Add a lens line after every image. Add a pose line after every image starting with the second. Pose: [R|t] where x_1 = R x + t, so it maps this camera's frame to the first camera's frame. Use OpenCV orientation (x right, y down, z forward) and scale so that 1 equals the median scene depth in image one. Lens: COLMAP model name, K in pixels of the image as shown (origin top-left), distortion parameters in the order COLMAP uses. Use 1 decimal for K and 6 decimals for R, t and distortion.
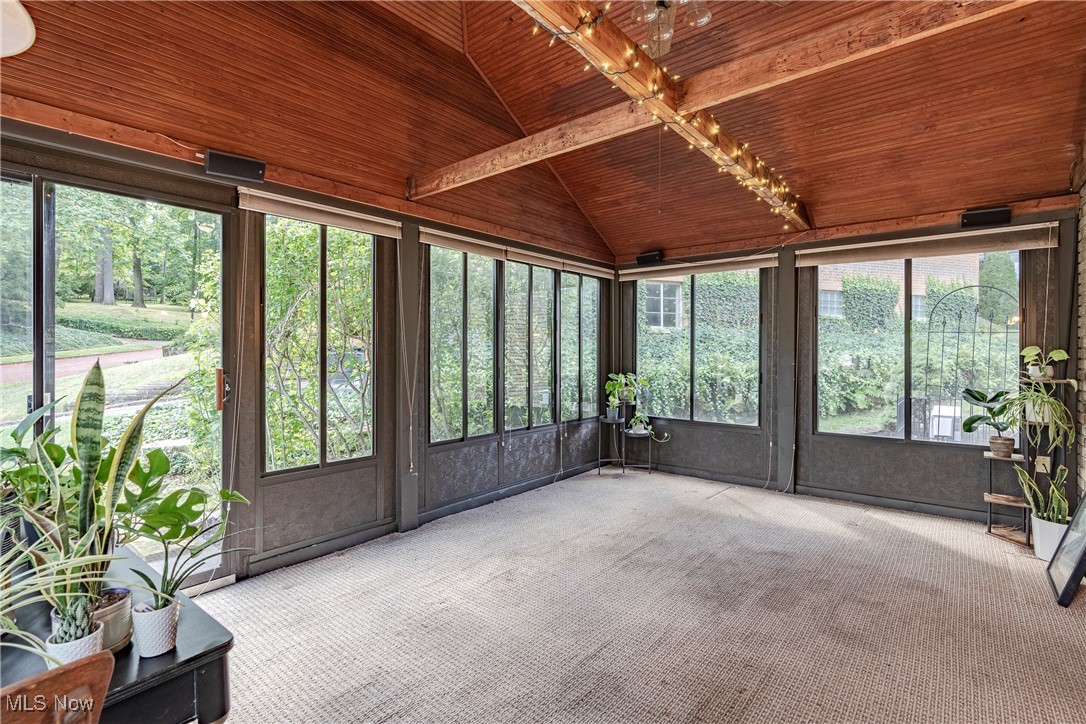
lens RADIAL K [[512.2, 0, 543.0], [0, 512.2, 362.0], [0, 0, 1]] dist [-0.002295, -0.000091]
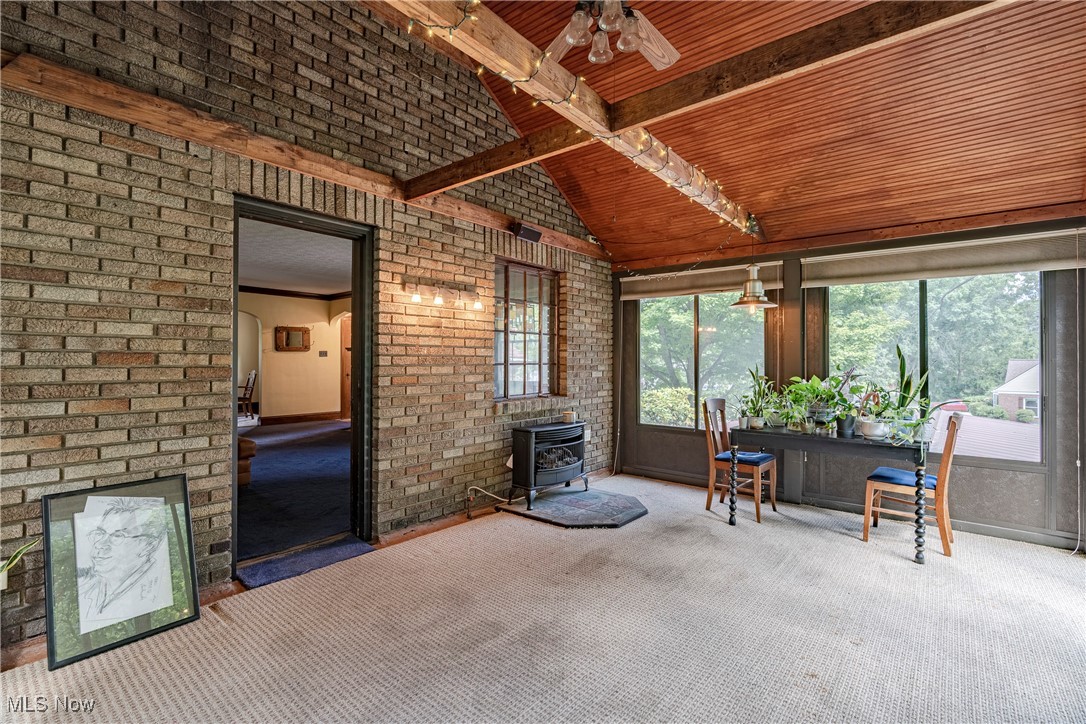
lens RADIAL K [[494.3, 0, 547.6], [0, 494.3, 361.6], [0, 0, 1]] dist [-0.010127, -0.000357]
pose [[-0.999985, -0.004791, -0.002551, 0.270314], [-0.004834, 0.999842, 0.017101, -0.023231], [0.002469, 0.017113, -0.999851, 1.472459]]
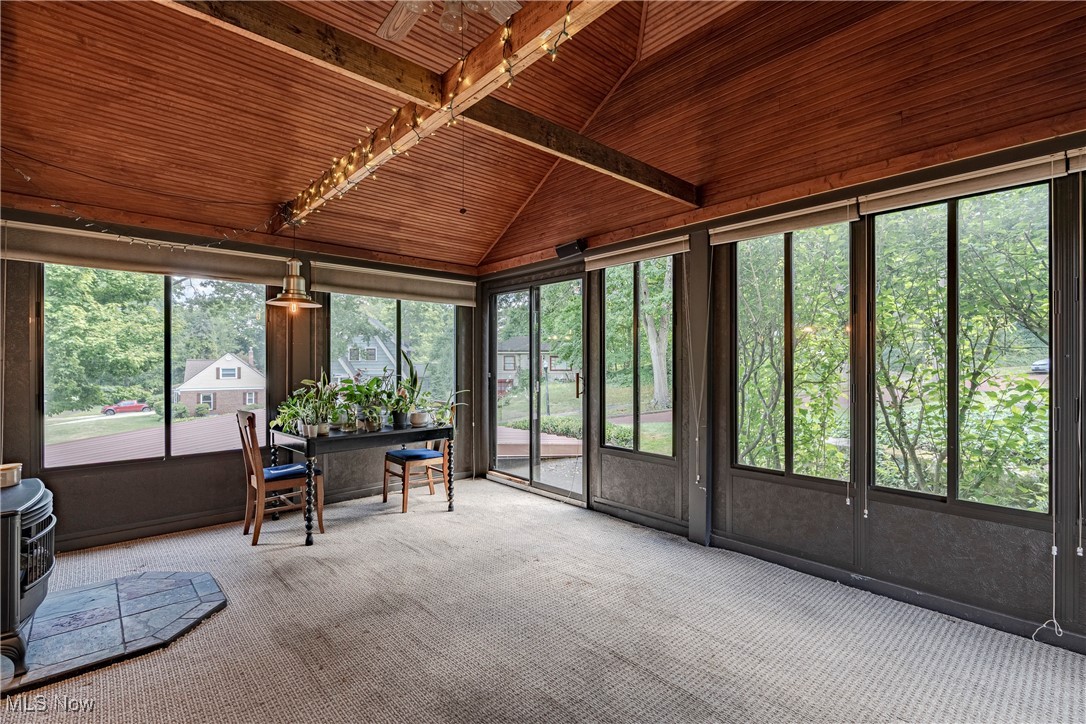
lens RADIAL K [[494.3, 0, 547.6], [0, 494.3, 361.6], [0, 0, 1]] dist [-0.010127, -0.000357]
pose [[-0.143530, 0.000310, -0.989646, 0.810517], [-0.011740, 0.999929, 0.002016, -0.021034], [0.989576, 0.011908, -0.143516, 0.957795]]
